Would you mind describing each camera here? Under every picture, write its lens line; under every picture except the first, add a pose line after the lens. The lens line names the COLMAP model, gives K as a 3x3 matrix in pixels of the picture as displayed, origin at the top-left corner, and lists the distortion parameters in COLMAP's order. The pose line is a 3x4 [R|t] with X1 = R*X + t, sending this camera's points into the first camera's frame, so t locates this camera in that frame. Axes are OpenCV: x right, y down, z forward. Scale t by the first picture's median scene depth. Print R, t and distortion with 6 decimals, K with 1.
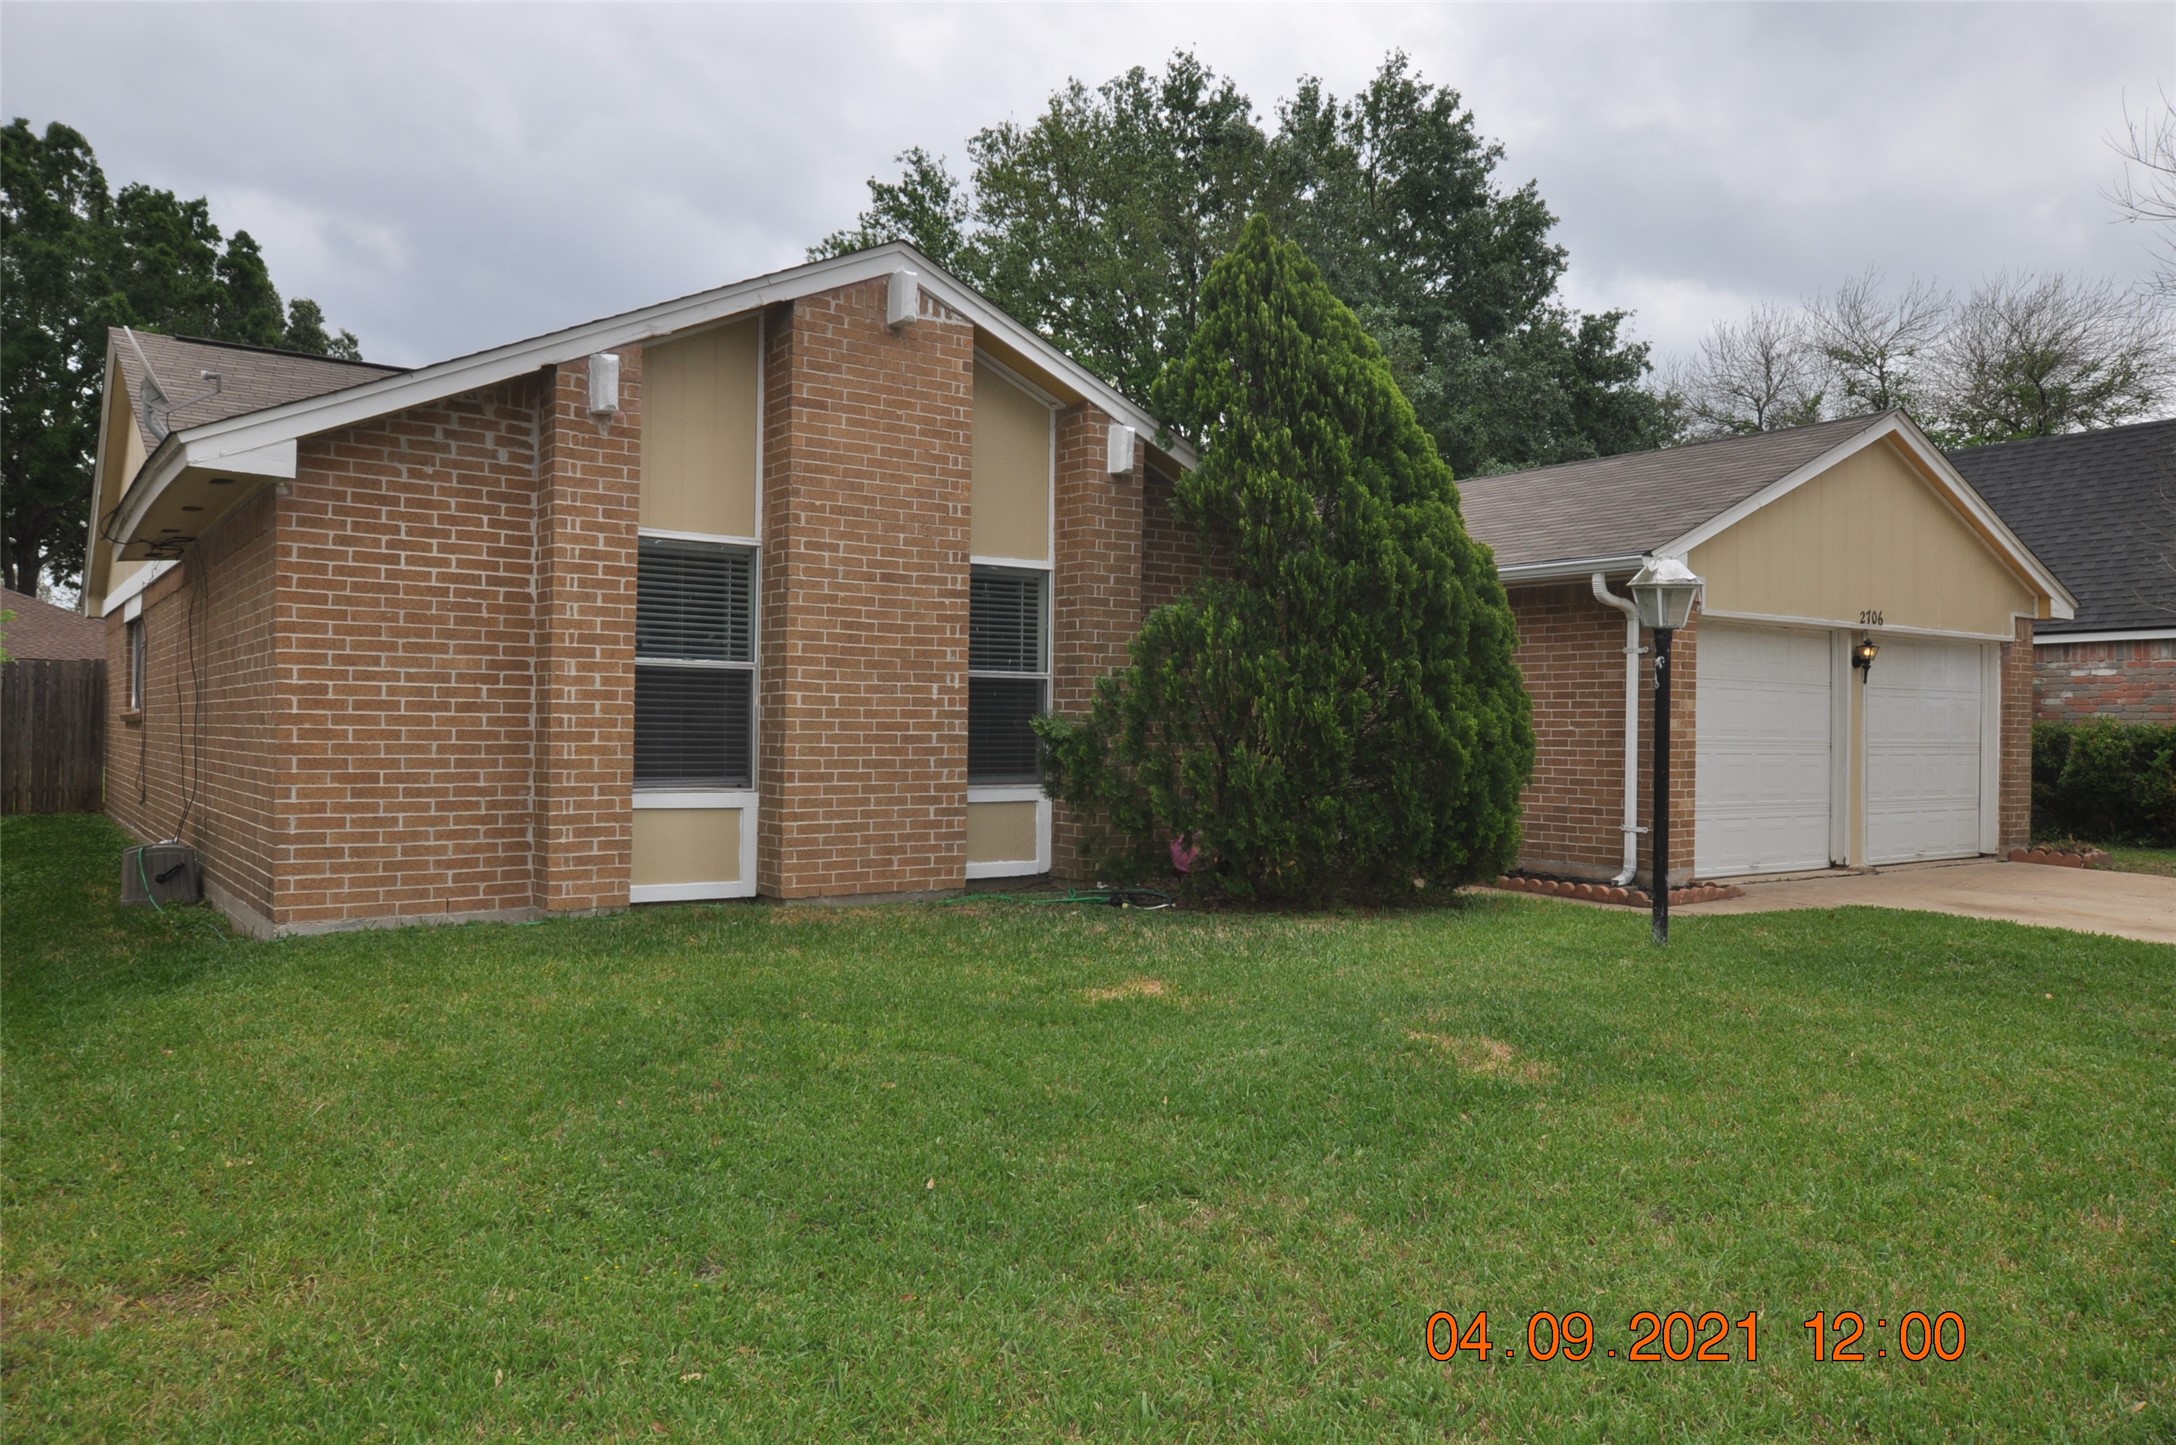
lens RADIAL K [[1560.0, 0, 1088.0], [0, 1560.0, 722.5], [0, 0, 1]] dist [-0.004206, 0.003120]
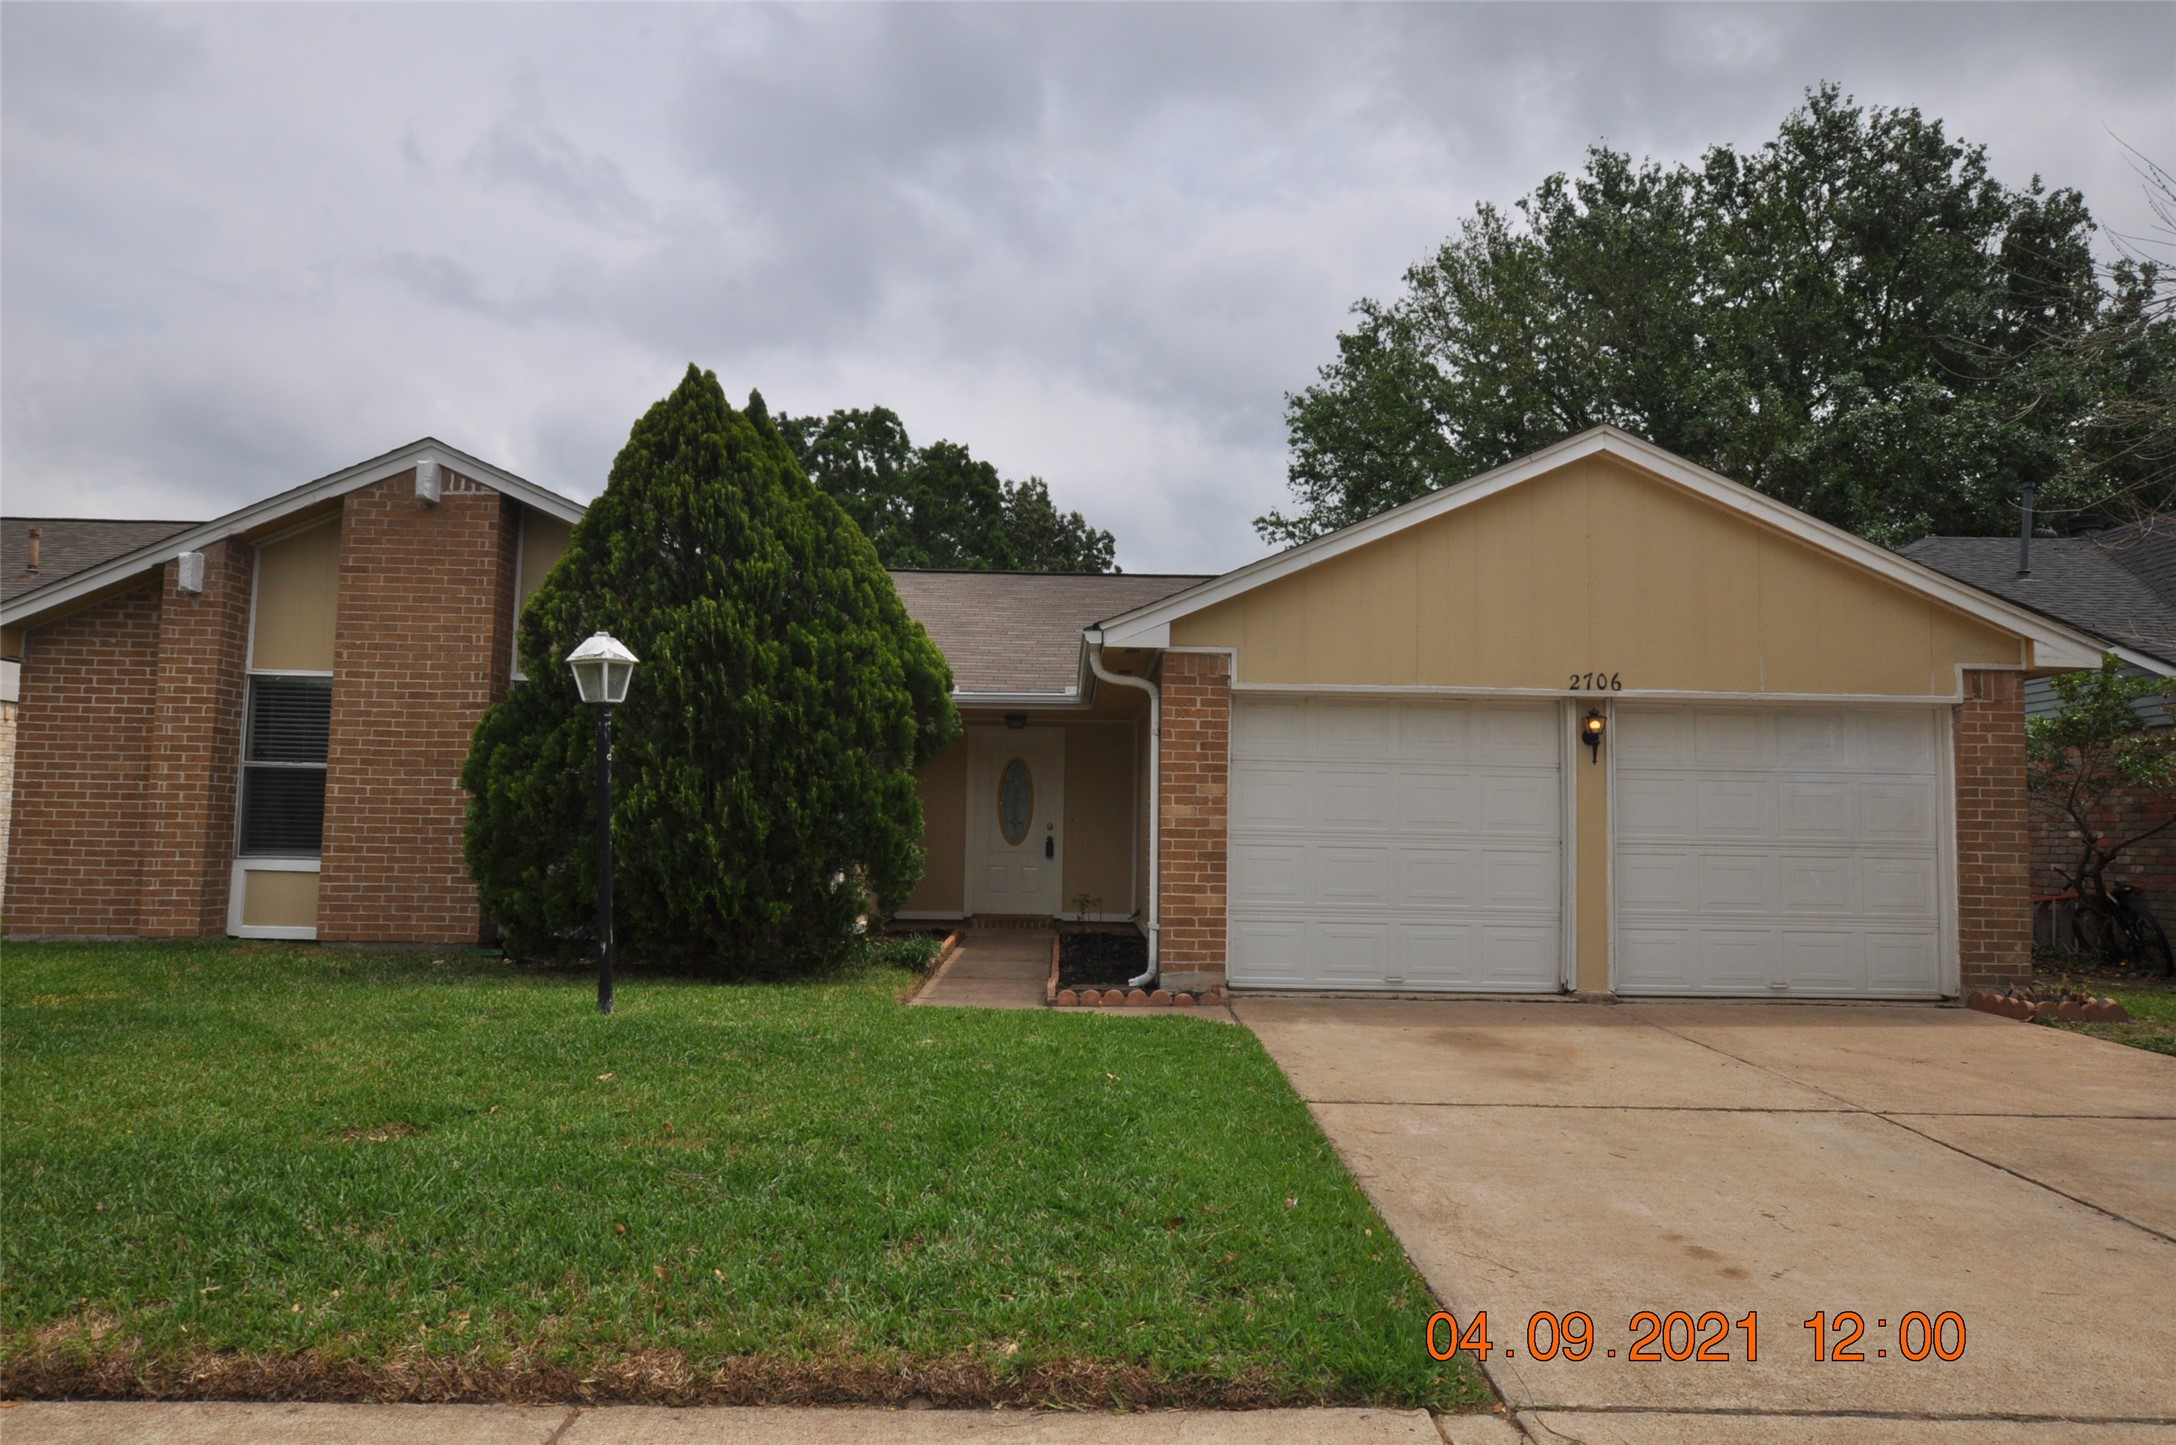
lens RADIAL K [[1458.2, 0, 1088.0], [0, 1458.2, 722.5], [0, 0, 1]] dist [0.002676, 0.005121]
pose [[0.823746, -0.042410, -0.565371, 1.047224], [-0.006959, 0.996367, -0.084881, 0.028965], [0.566916, 0.073855, 0.820458, 0.337833]]
